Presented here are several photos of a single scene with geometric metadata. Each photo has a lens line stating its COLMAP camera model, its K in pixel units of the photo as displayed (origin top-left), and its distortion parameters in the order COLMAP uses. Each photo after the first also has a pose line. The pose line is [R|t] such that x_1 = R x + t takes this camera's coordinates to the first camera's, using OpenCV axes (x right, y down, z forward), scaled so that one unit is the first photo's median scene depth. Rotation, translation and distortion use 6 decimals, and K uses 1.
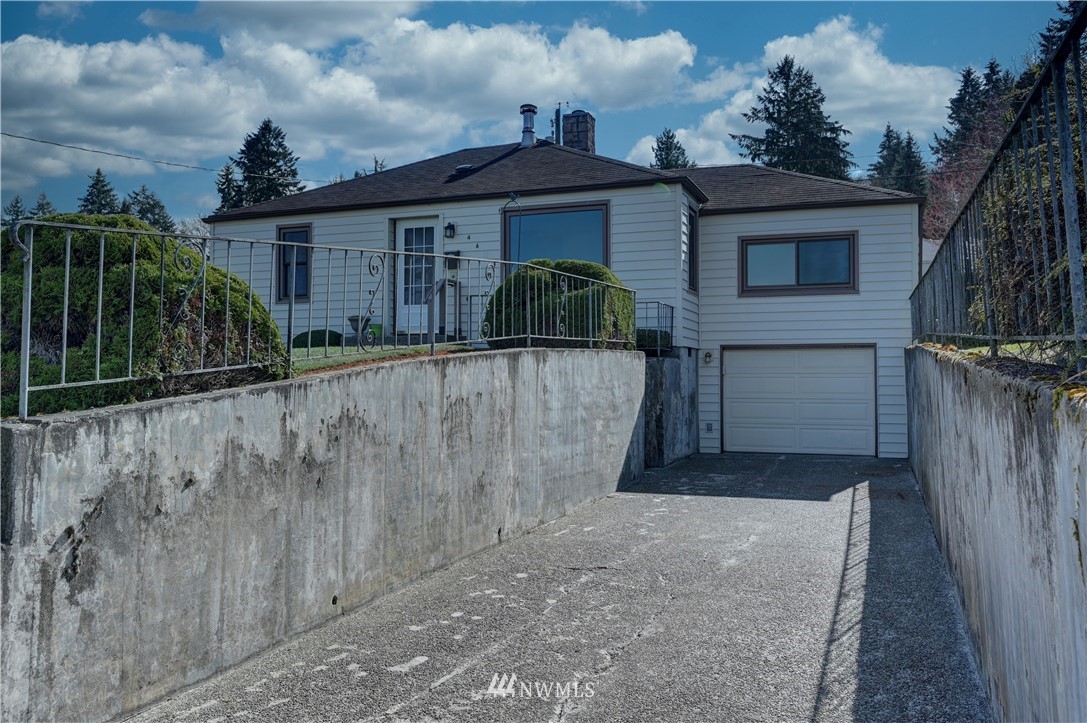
lens RADIAL K [[918.0, 0, 543.5], [0, 918.0, 361.5], [0, 0, 1]] dist [-0.008092, 0.001023]
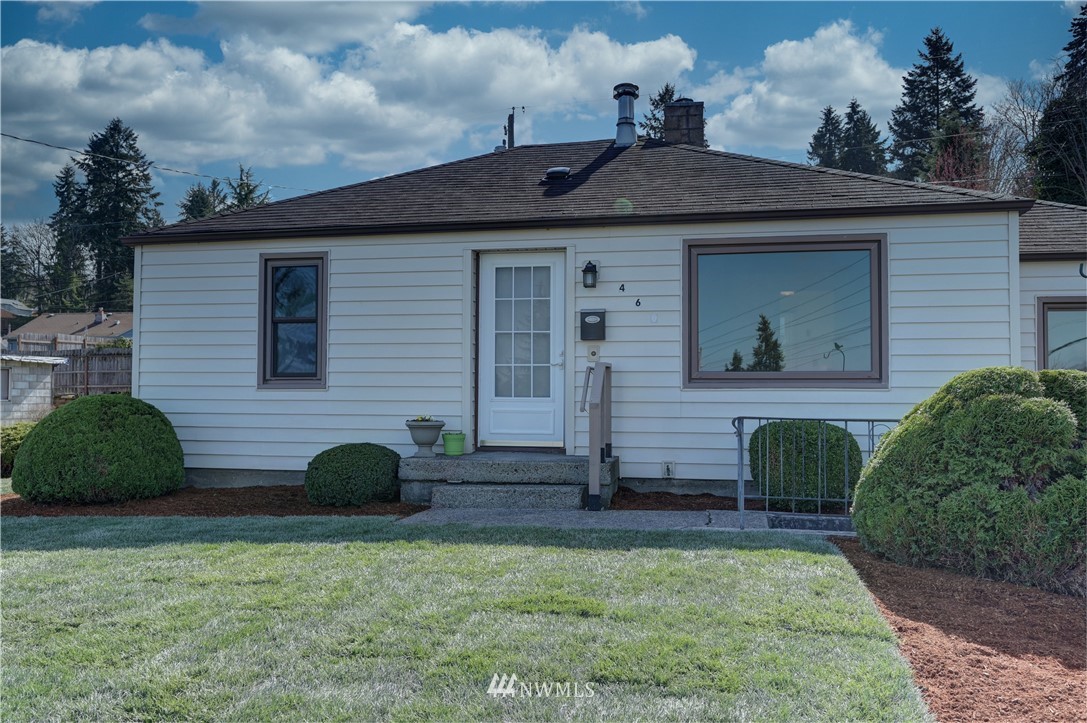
lens RADIAL K [[879.3, 0, 540.2], [0, 879.3, 363.2], [0, 0, 1]] dist [-0.008770, 0.007500]
pose [[0.985228, 0.008657, 0.171030, -0.036368], [-0.006681, 0.999904, -0.012128, -0.012635], [-0.171118, 0.010807, 0.985191, 0.072061]]
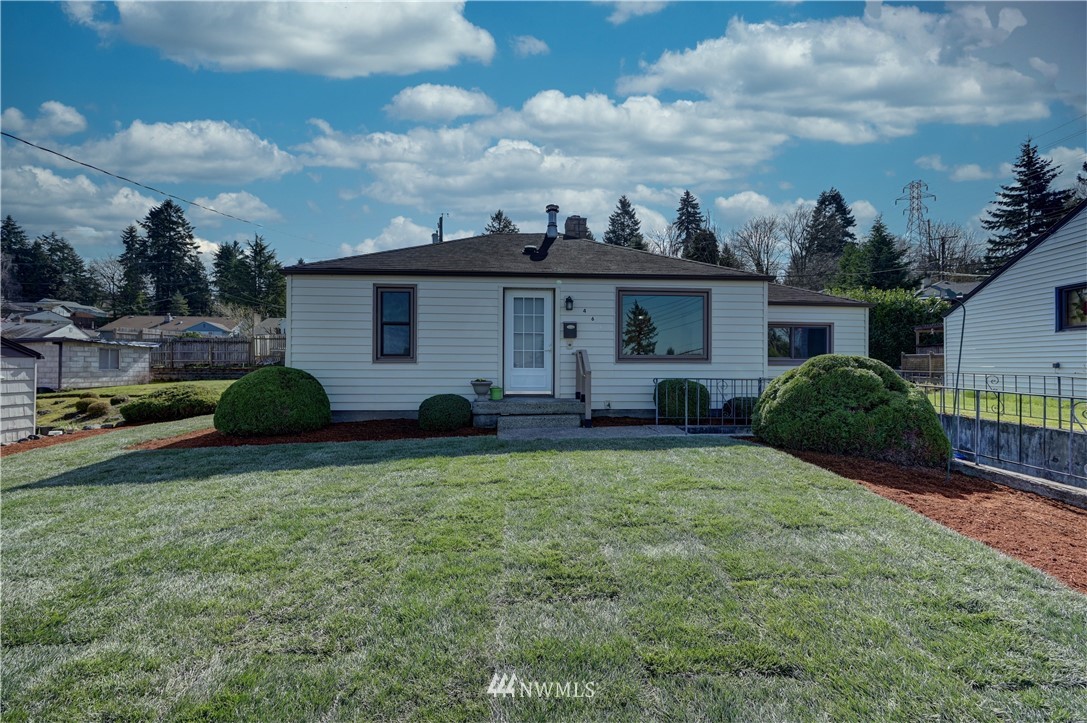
lens RADIAL K [[436.3, 0, 543.5], [0, 436.3, 361.5], [0, 0, 1]] dist [-0.000938, -0.000103]
pose [[0.903452, 0.005951, 0.428649, -0.056584], [-0.012542, 0.999843, 0.012553, -0.012525], [-0.428506, -0.016717, 0.903384, 0.085114]]
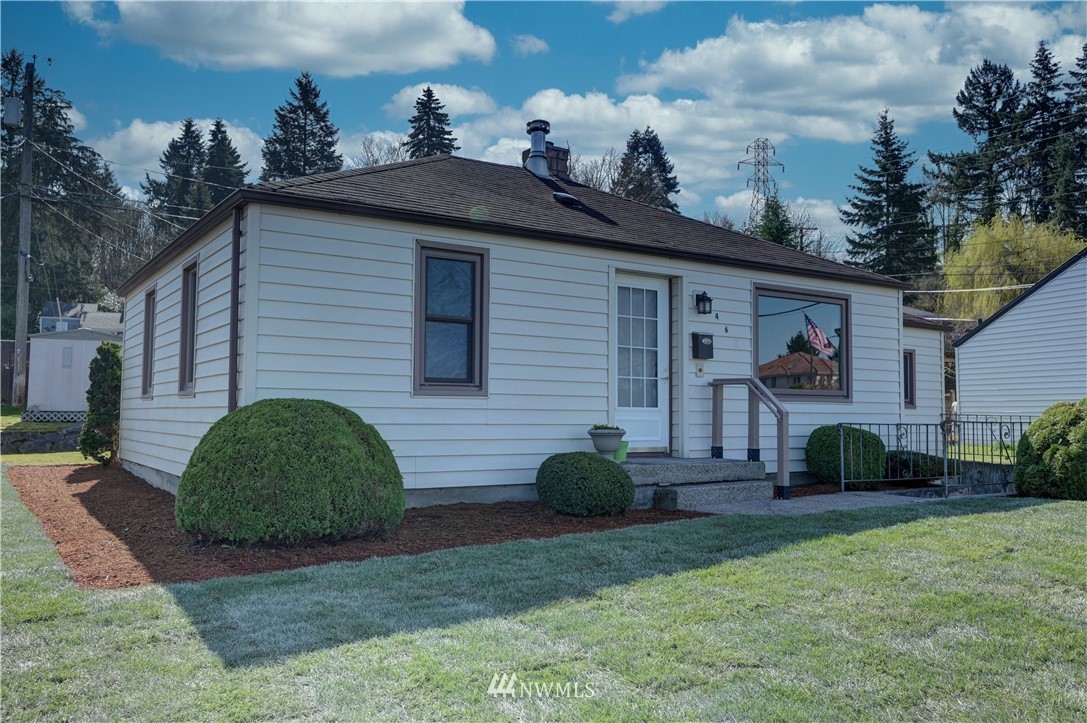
lens RADIAL K [[879.3, 0, 540.2], [0, 879.3, 363.2], [0, 0, 1]] dist [-0.008770, 0.007500]
pose [[0.576998, 0.052702, 0.815044, -0.111997], [-0.025798, 0.998594, -0.046307, -0.010235], [-0.816338, 0.005692, 0.577546, 0.114597]]
